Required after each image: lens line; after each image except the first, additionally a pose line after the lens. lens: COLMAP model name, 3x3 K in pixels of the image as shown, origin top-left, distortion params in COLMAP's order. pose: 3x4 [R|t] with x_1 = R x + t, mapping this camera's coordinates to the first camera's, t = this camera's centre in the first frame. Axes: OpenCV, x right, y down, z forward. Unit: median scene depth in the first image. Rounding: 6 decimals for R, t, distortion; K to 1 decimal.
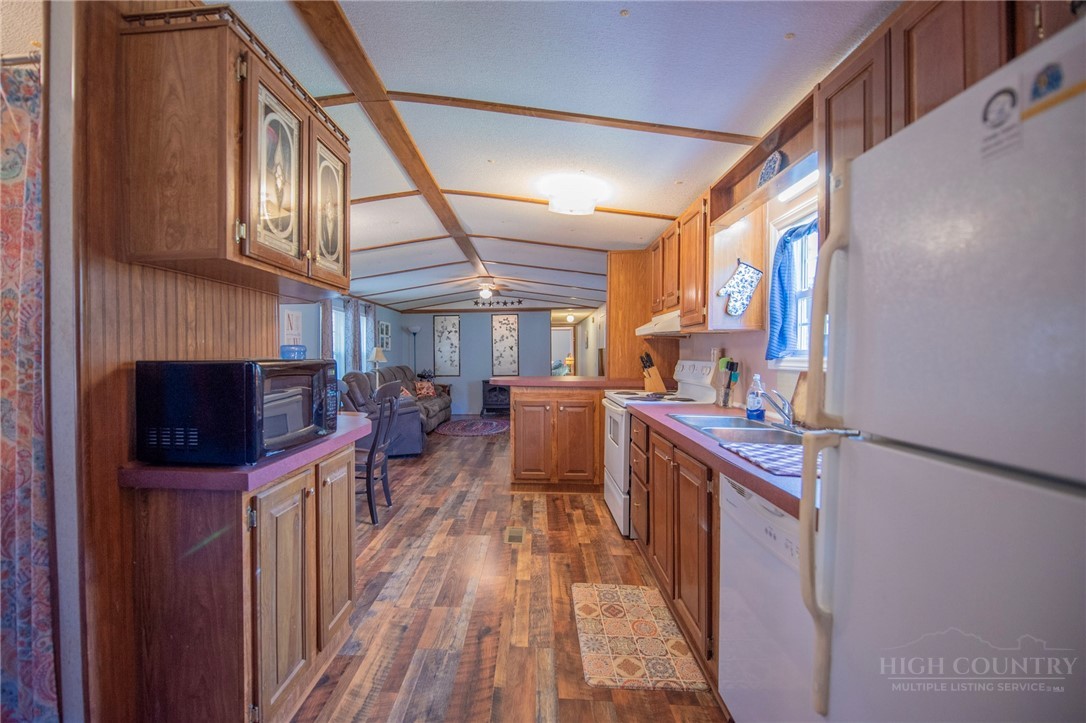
lens RADIAL K [[459.3, 0, 503.2], [0, 459.3, 360.8], [0, 0, 1]] dist [-0.016025, -0.000386]
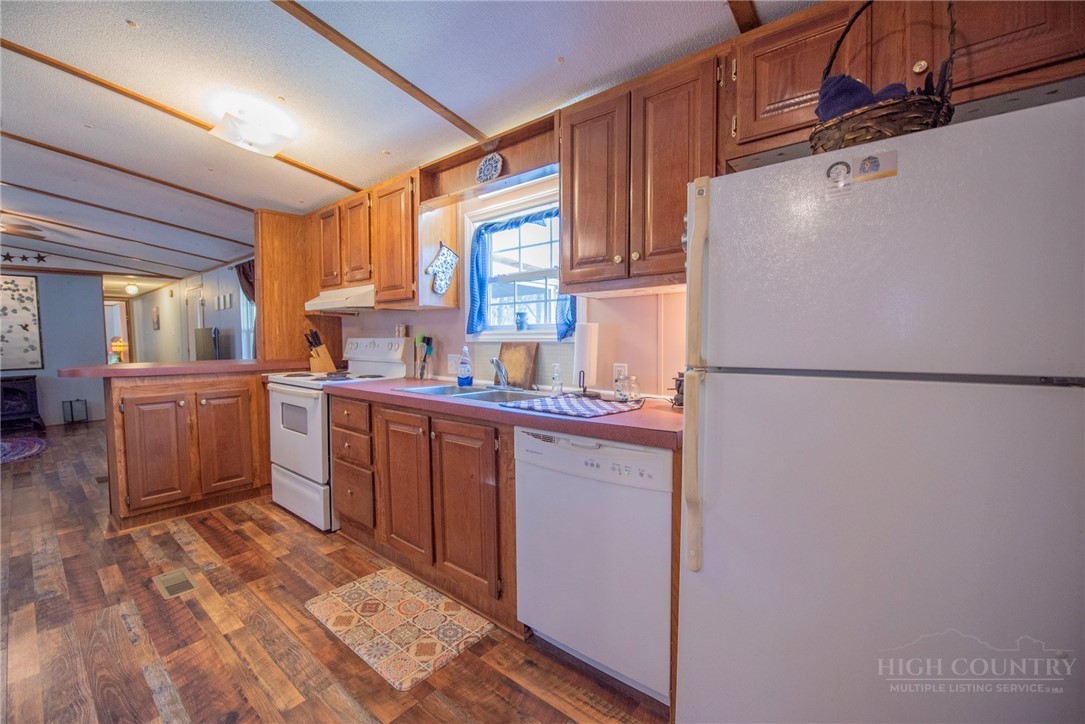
lens RADIAL K [[443.0, 0, 529.3], [0, 443.0, 362.6], [0, 0, 1]] dist [-0.017017, -0.000990]
pose [[0.587505, -0.045320, 0.807950, -0.149562], [0.014903, 0.998867, 0.045192, 0.013761], [-0.809083, -0.014509, 0.587515, 0.135271]]
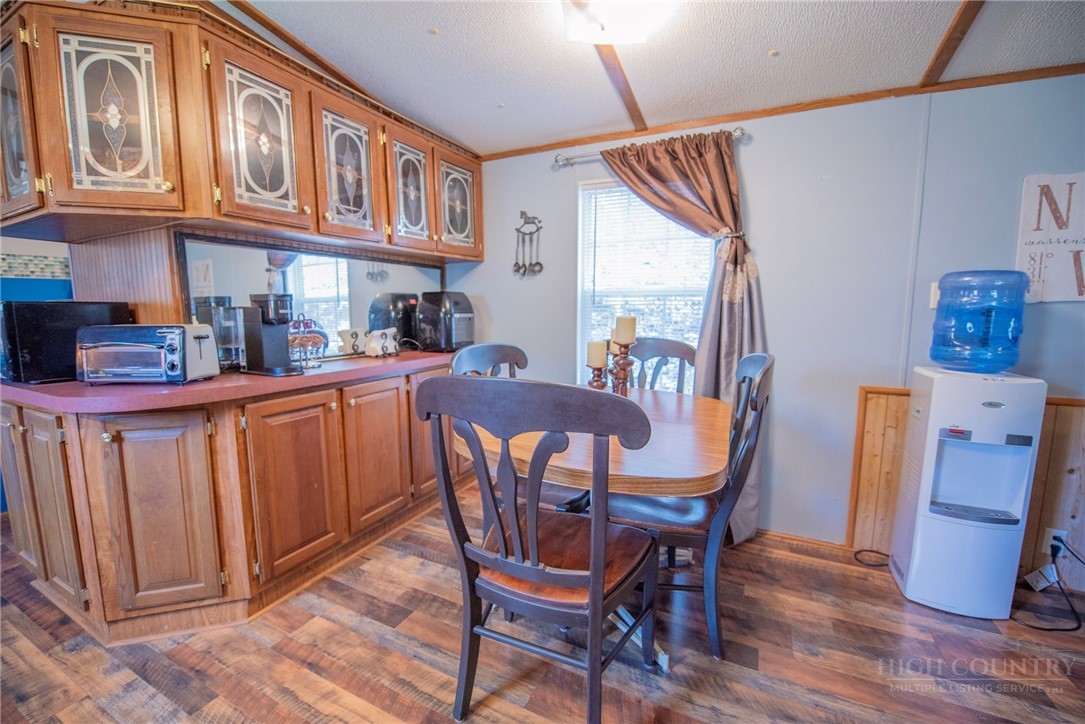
lens RADIAL K [[445.5, 0, 538.8], [0, 445.5, 363.4], [0, 0, 1]] dist [-0.016926, -0.002540]
pose [[-0.373483, 0.110669, -0.921012, 0.015037], [-0.010794, 0.992272, 0.123608, -0.000250], [0.927574, 0.056107, -0.369402, 1.040684]]
